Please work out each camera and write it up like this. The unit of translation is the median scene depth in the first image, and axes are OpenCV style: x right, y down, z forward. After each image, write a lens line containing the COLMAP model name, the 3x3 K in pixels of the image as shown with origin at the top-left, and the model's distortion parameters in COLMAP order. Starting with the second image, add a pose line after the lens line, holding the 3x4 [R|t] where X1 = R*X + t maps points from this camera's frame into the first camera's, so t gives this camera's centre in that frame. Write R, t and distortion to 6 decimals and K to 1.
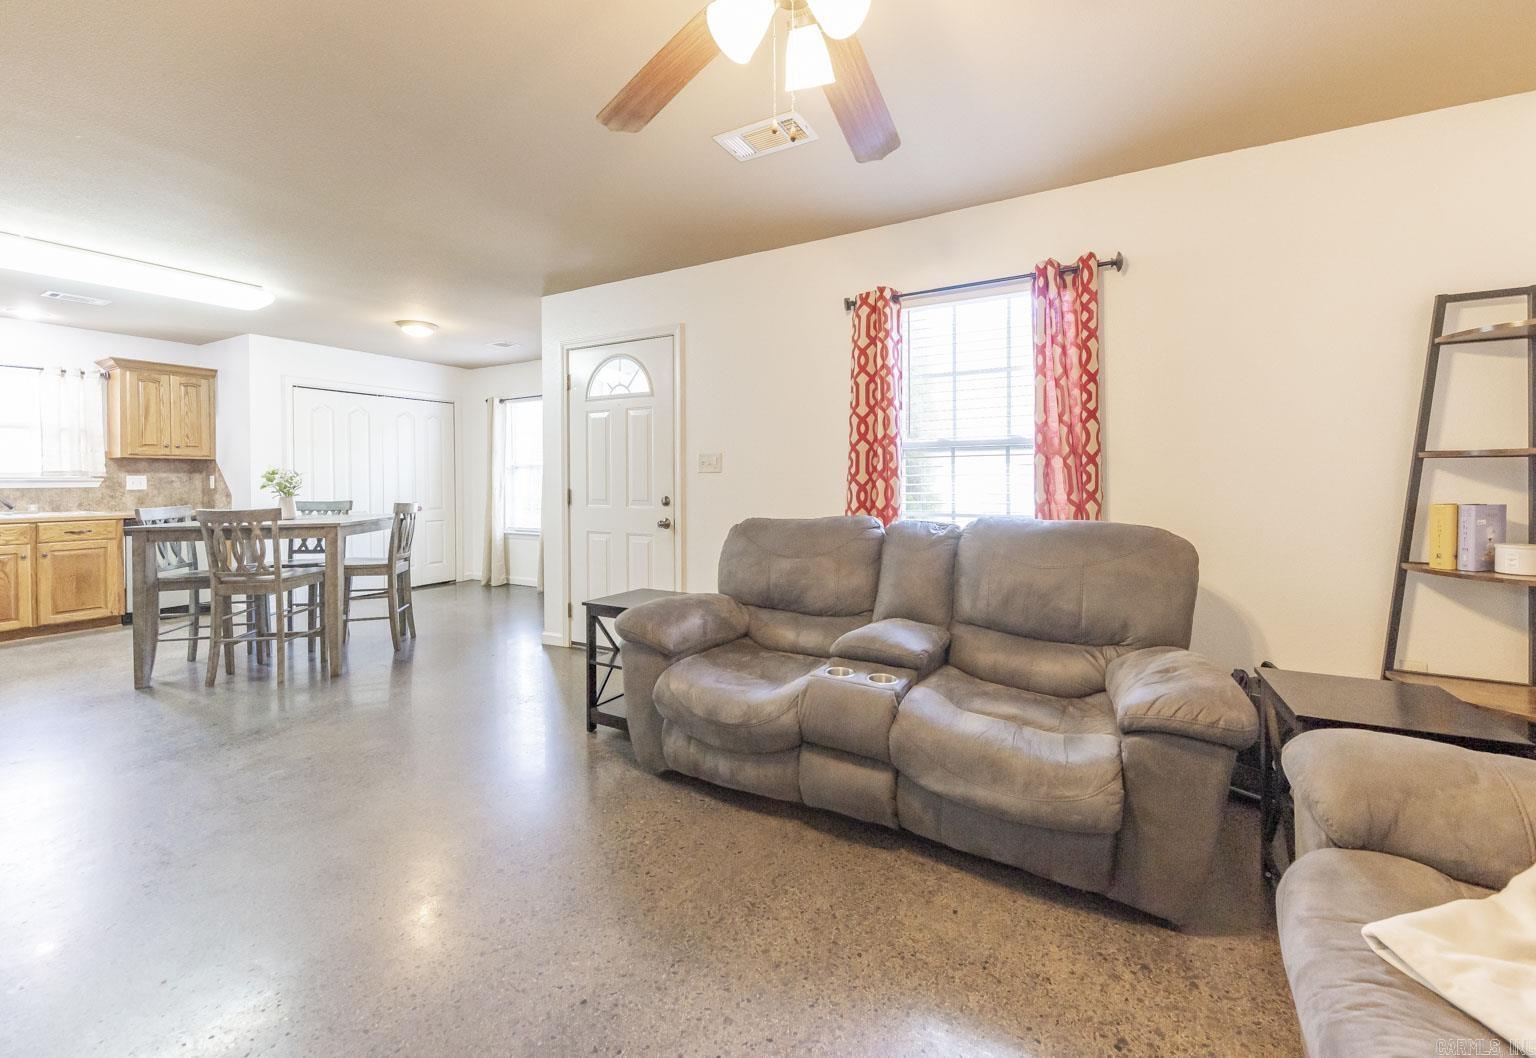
lens RADIAL K [[599.3, 0, 778.8], [0, 599.3, 484.7], [0, 0, 1]] dist [-0.003540, -0.000428]
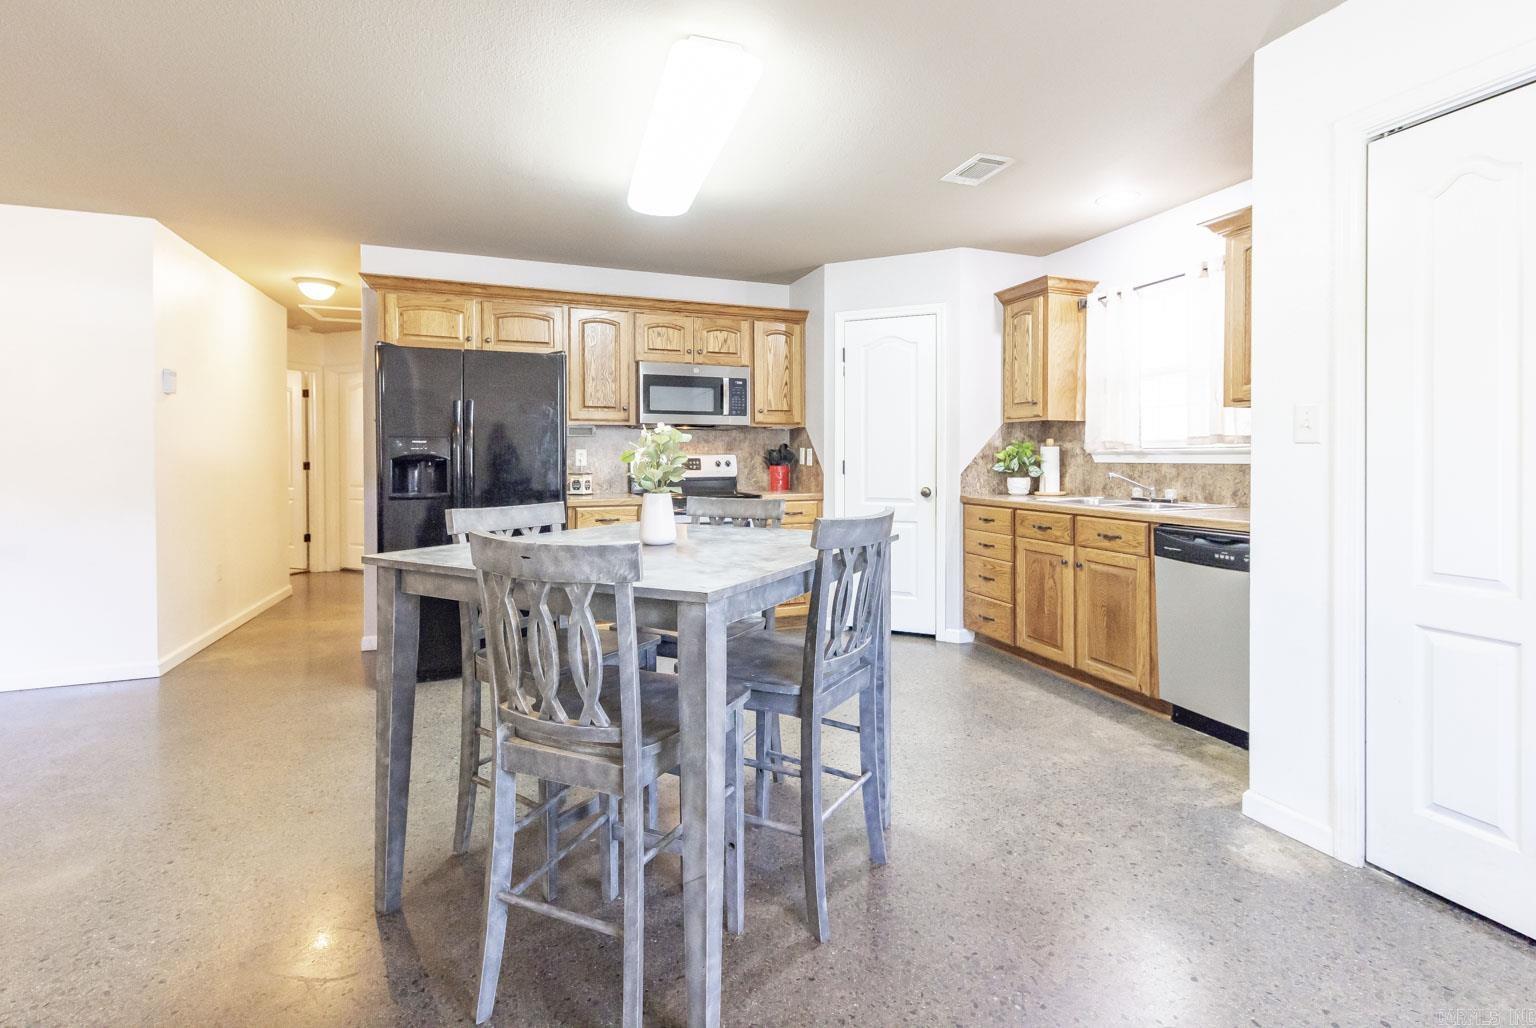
lens RADIAL K [[694.2, 0, 798.9], [0, 694.2, 466.1], [0, 0, 1]] dist [0.003833, 0.000382]
pose [[-0.637773, 0.017794, -0.770019, -0.408968], [-0.000662, 0.999720, 0.023651, -0.008997], [0.770224, 0.015593, -0.637583, 1.160168]]
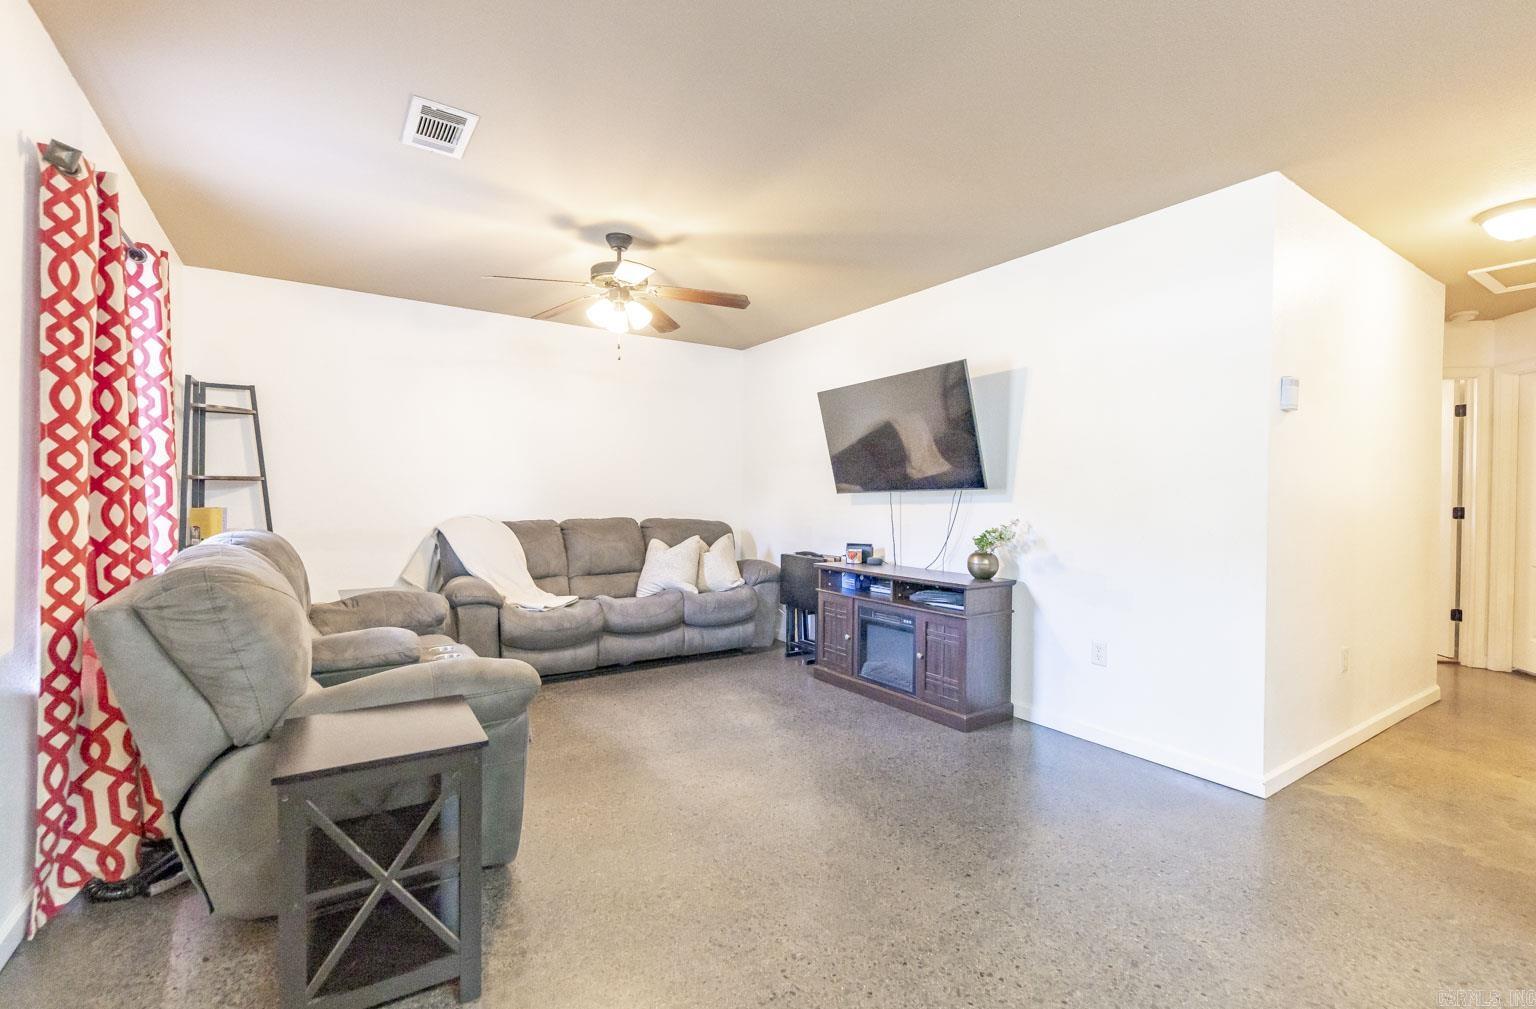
lens RADIAL K [[668.1, 0, 766.0], [0, 668.1, 500.6], [0, 0, 1]] dist [0.000651, -0.002006]
pose [[-0.875476, -0.007129, 0.483208, -0.454619], [-0.000510, 0.999904, 0.013828, -0.005557], [-0.483261, 0.011860, -0.875396, 0.782388]]
